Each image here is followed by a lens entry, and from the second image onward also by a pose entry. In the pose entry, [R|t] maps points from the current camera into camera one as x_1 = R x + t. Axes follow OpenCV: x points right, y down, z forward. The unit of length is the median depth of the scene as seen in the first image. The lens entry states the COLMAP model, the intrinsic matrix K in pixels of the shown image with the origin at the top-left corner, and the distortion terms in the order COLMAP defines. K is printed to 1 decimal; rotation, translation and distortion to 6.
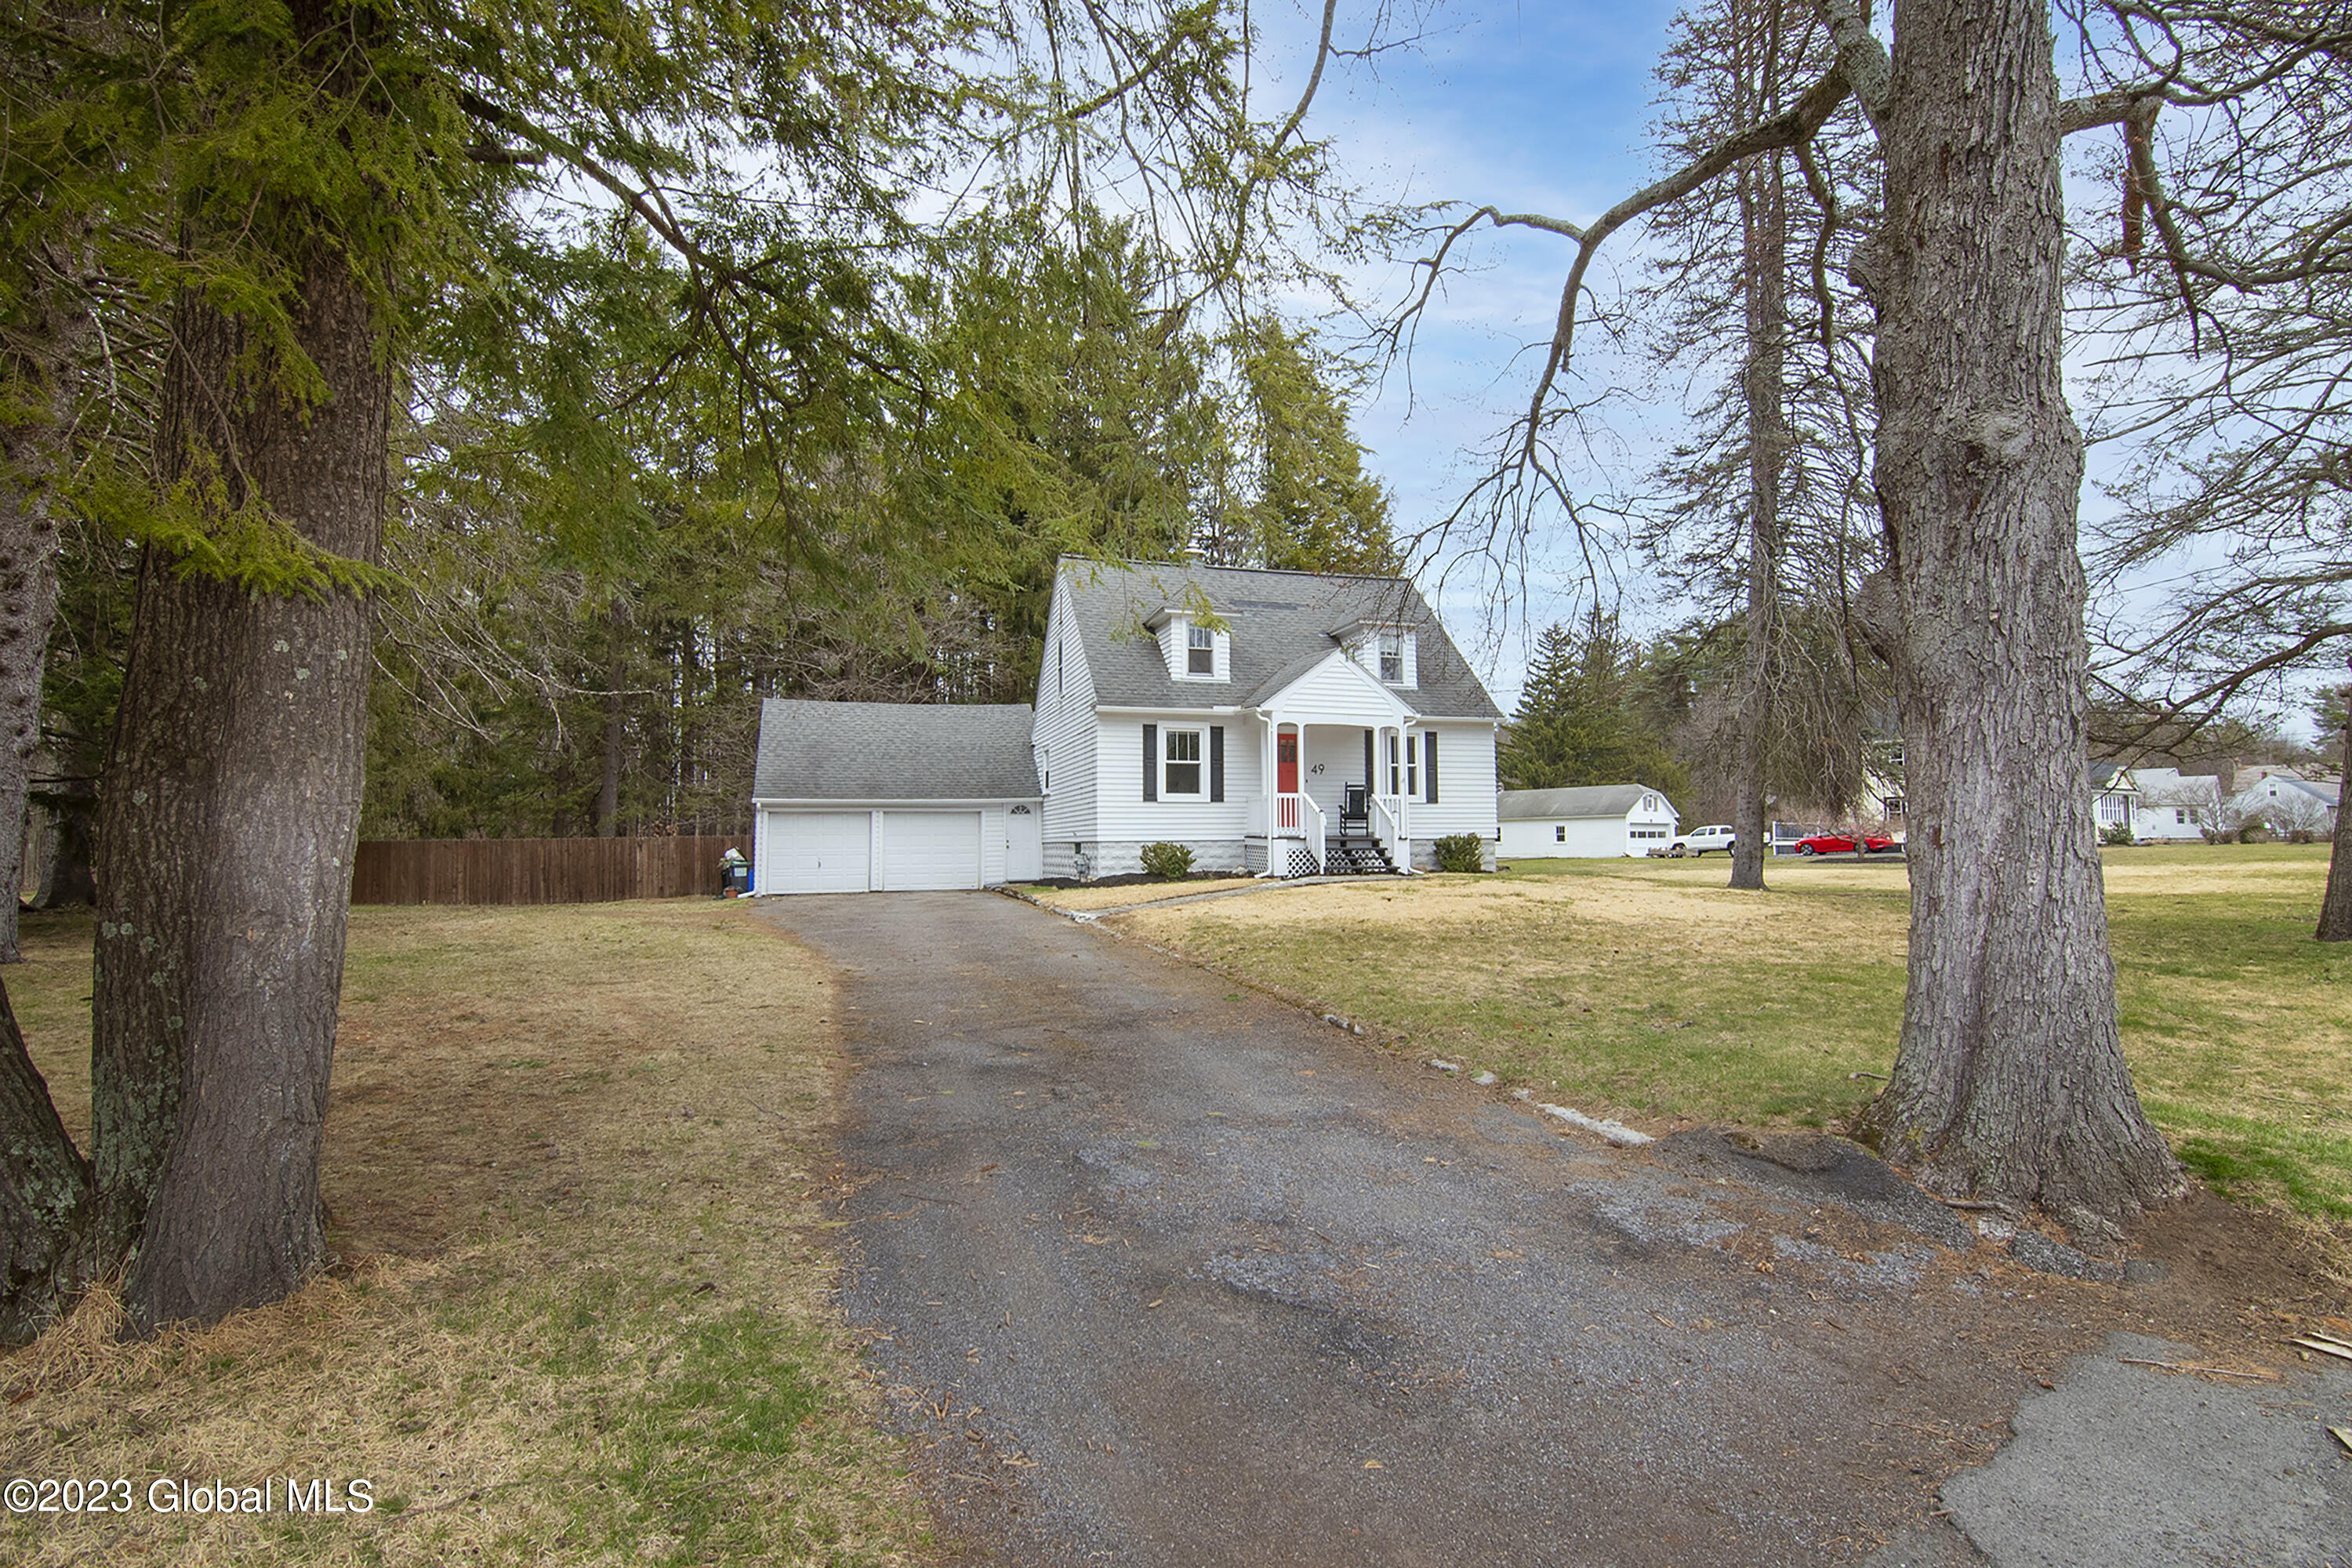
lens RADIAL K [[1143.2, 0, 1172.7], [0, 1143.2, 791.8], [0, 0, 1]] dist [-0.009056, -0.009486]
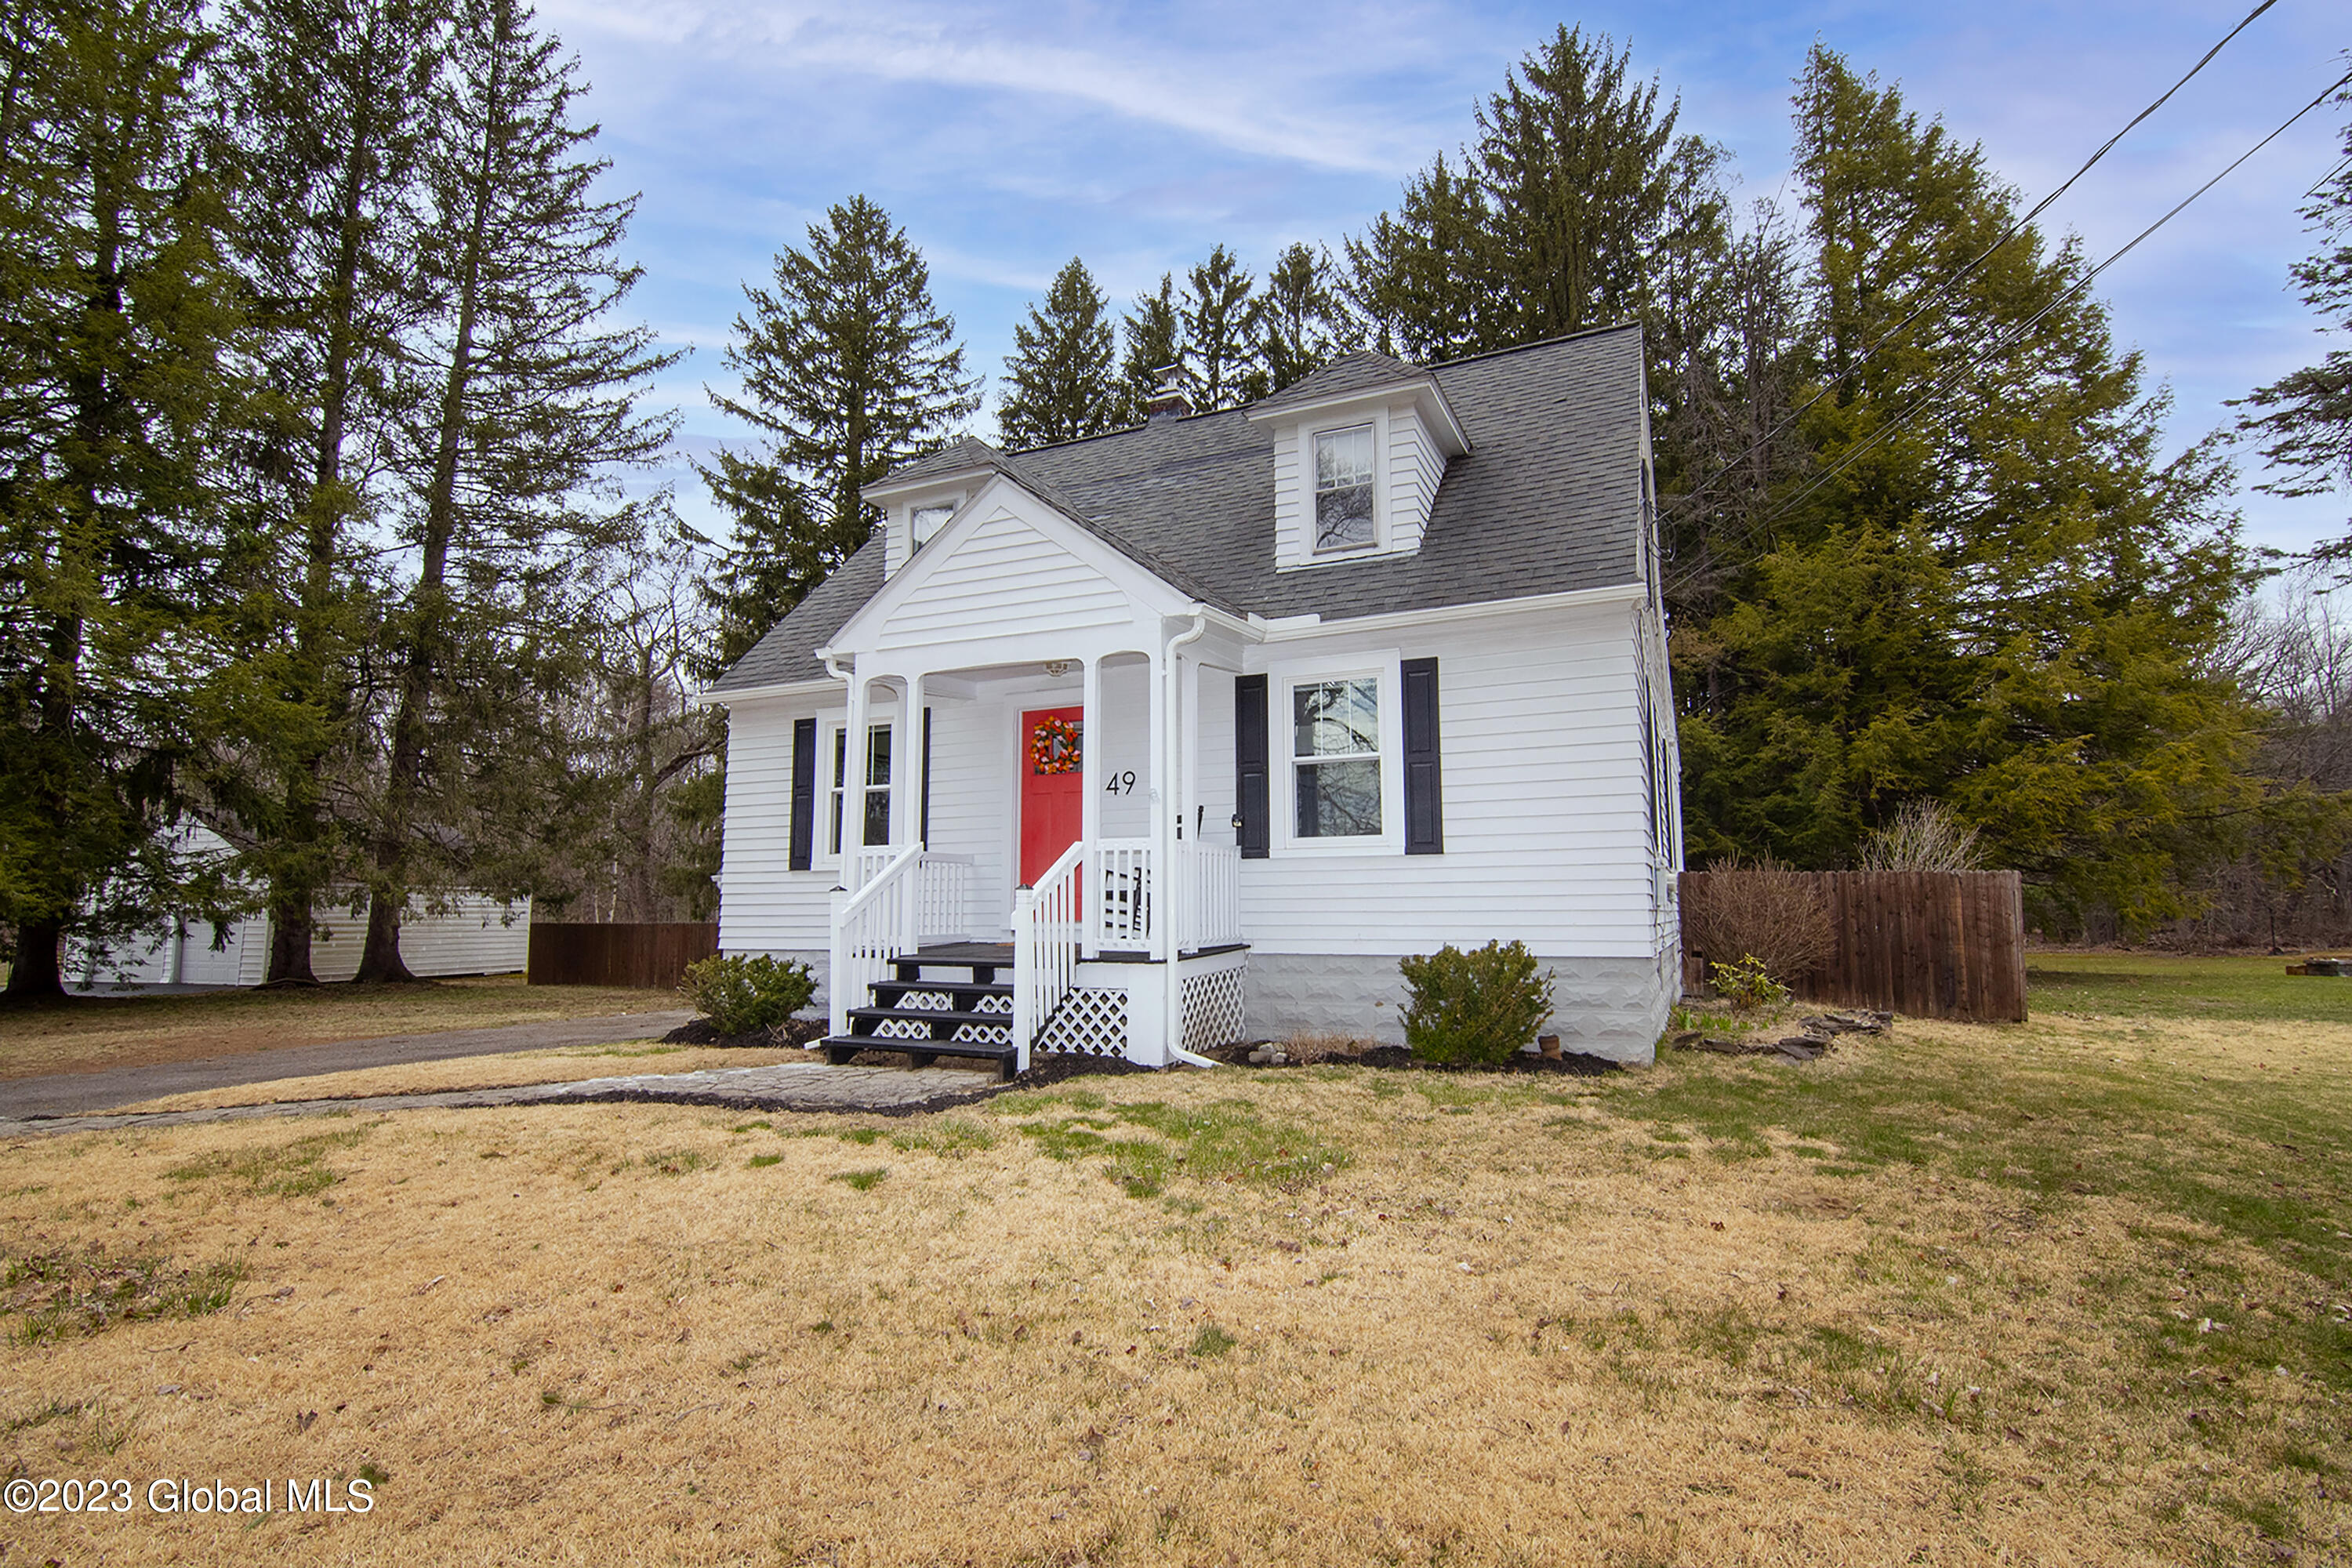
lens RADIAL K [[1143.2, 0, 1187.5], [0, 1143.2, 774.6], [0, 0, 1]] dist [-0.009056, -0.009486]
pose [[0.747925, -0.078732, -0.659098, 0.392501], [0.031572, 0.996037, -0.083153, 0.011921], [0.663032, 0.041384, 0.747446, 0.654787]]
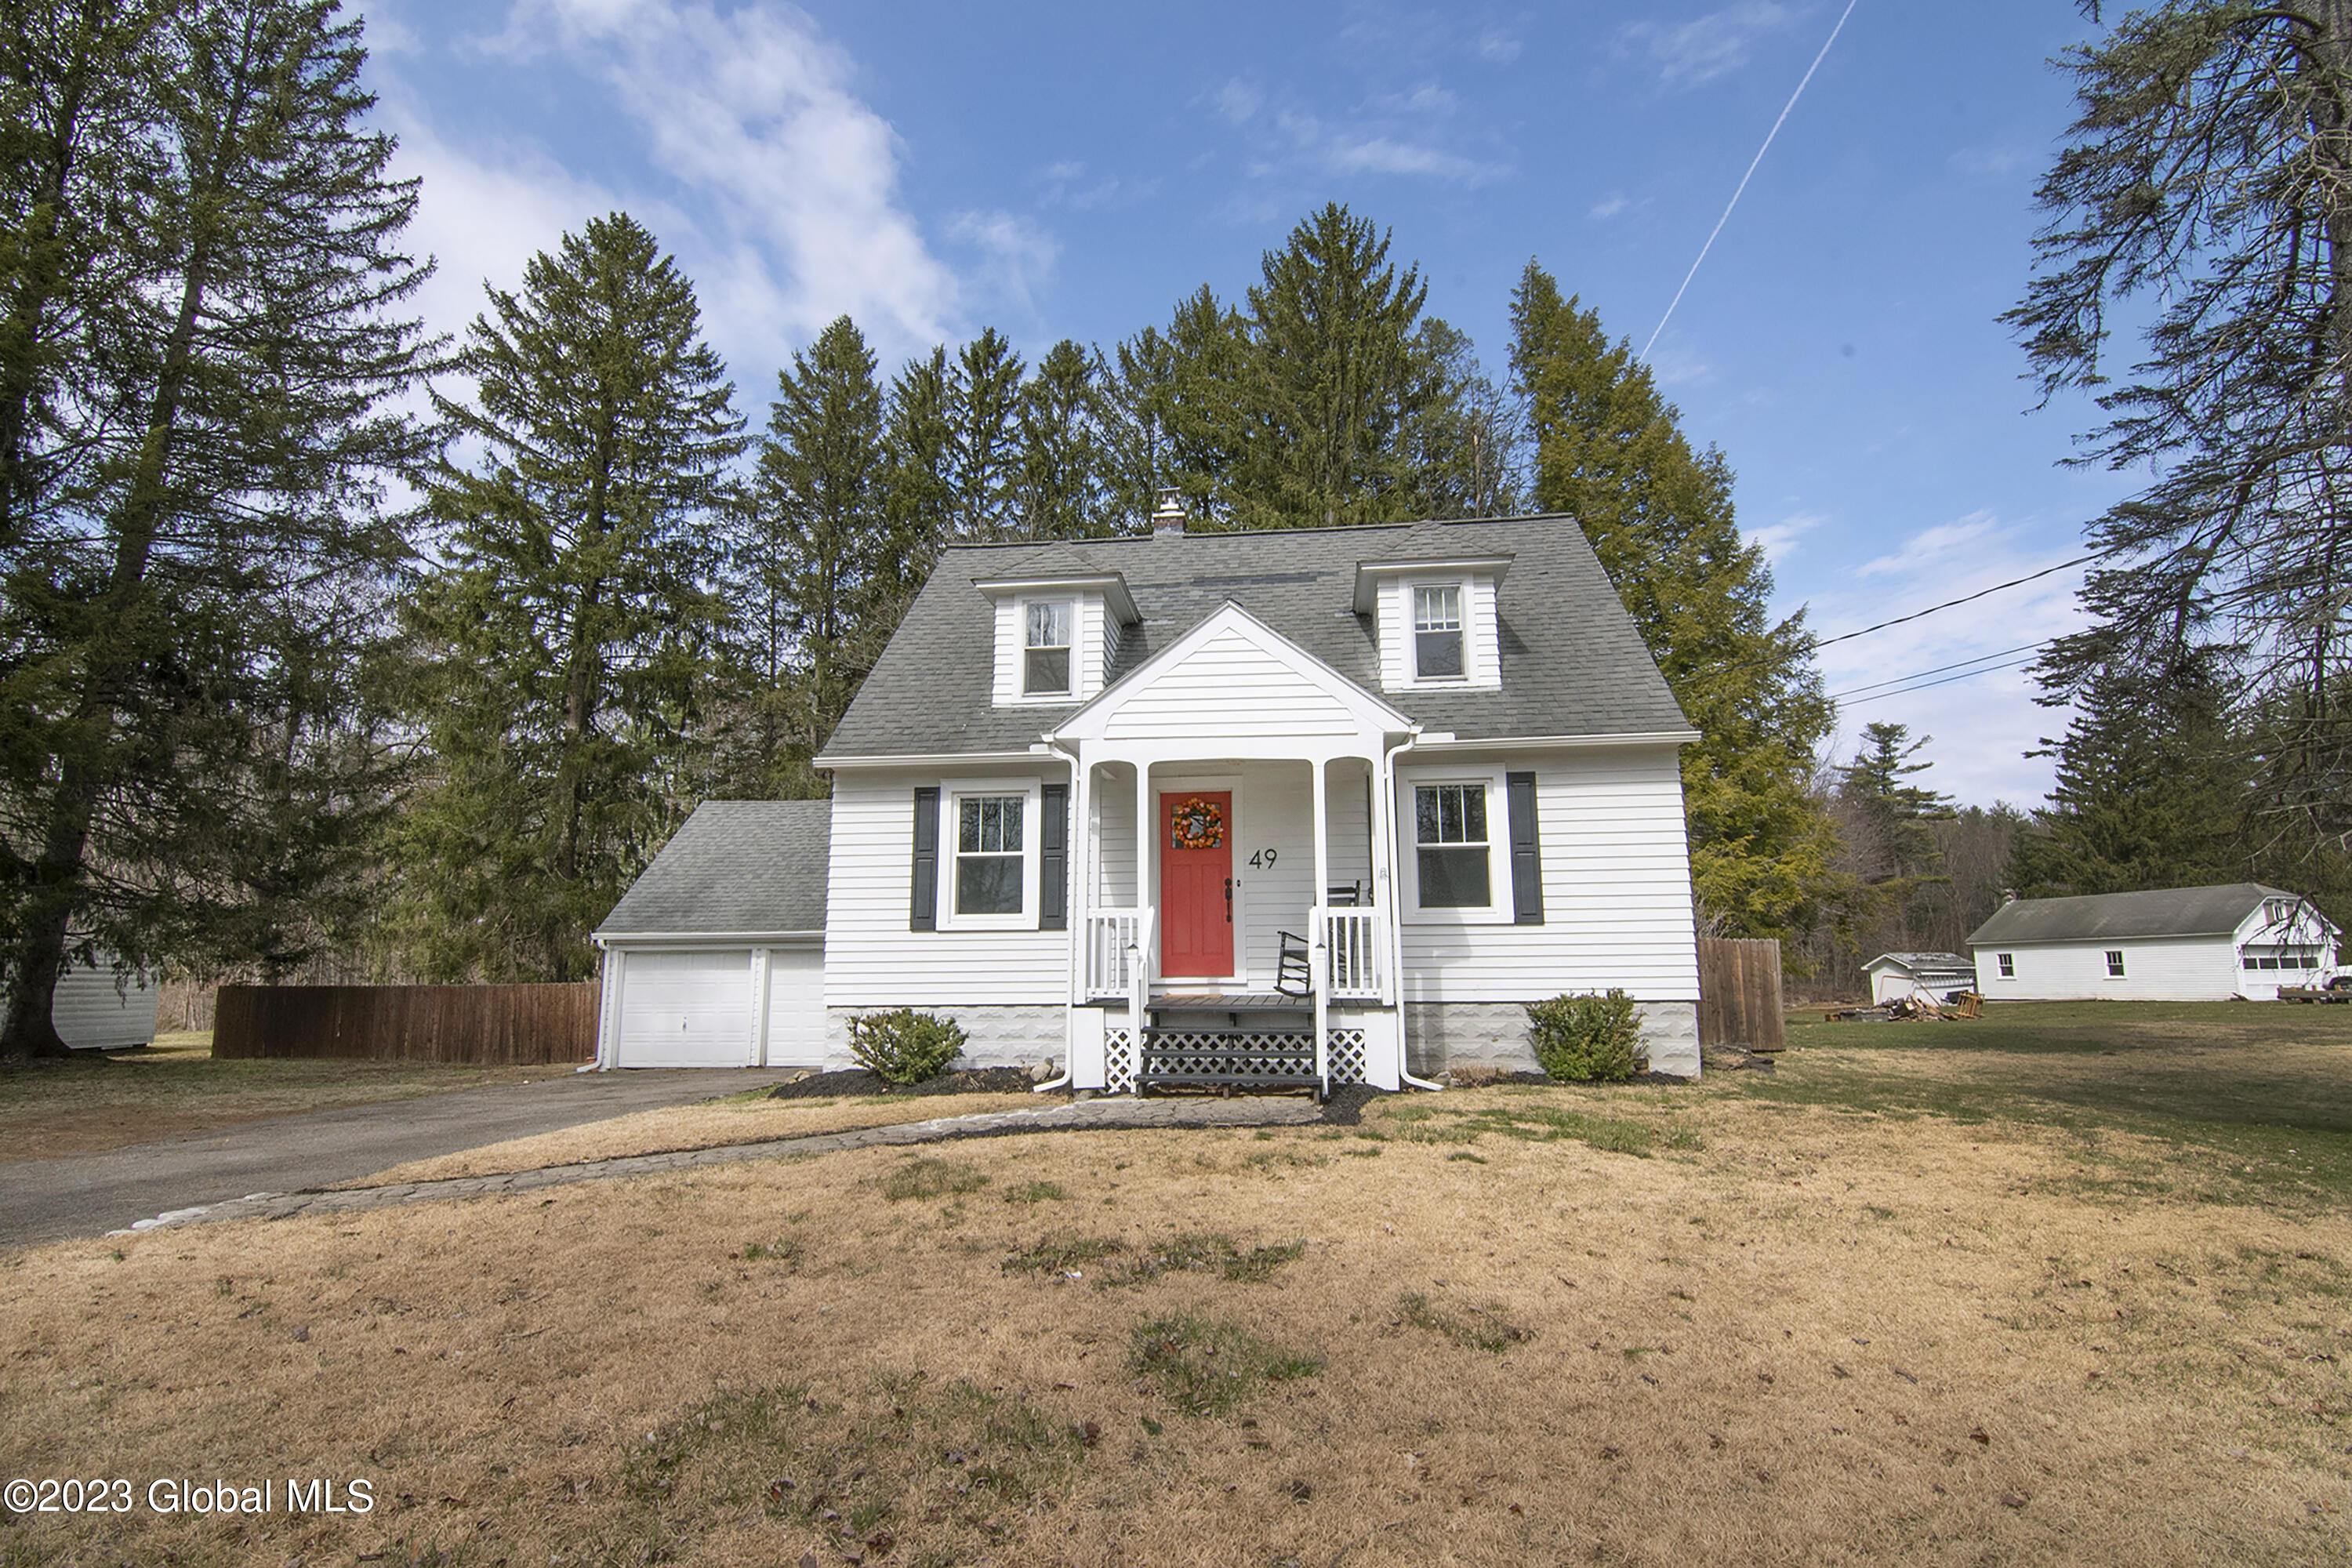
lens RADIAL K [[1143.2, 0, 1171.7], [0, 1143.2, 784.5], [0, 0, 1]] dist [-0.009056, -0.009486]
pose [[0.919159, -0.065428, -0.388414, 0.266135], [0.019716, 0.992514, -0.120530, 0.006572], [0.393393, 0.103128, 0.913568, 0.490556]]
